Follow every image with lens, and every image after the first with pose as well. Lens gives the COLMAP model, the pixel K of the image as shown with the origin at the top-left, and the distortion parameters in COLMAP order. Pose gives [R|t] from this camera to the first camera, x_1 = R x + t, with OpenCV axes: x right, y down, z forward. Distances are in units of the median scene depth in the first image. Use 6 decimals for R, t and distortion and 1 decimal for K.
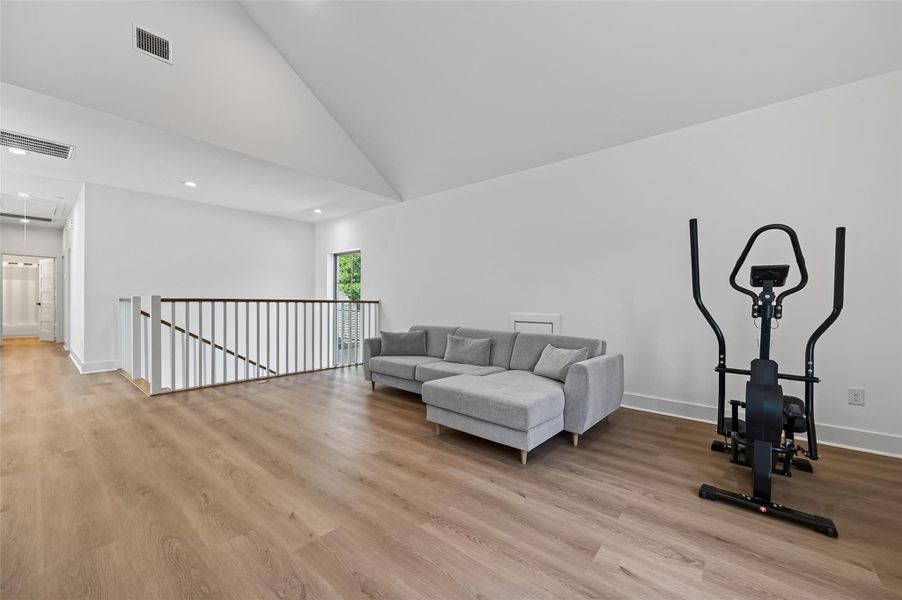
lens RADIAL K [[363.1, 0, 454.1], [0, 363.1, 304.1], [0, 0, 1]] dist [-0.007061, 0.000340]
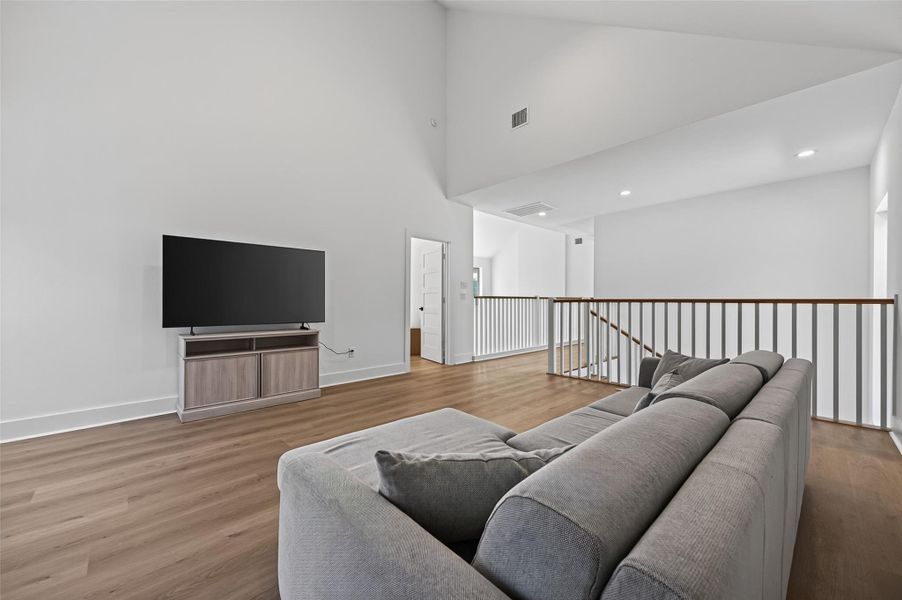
lens RADIAL K [[346.9, 0, 454.7], [0, 346.9, 300.9], [0, 0, 1]] dist [0.003379, -0.001126]
pose [[-0.119180, -0.006896, -0.992849, 0.369242], [-0.005958, 0.999963, -0.006230, -0.001030], [0.992855, 0.005173, -0.119217, 0.640772]]
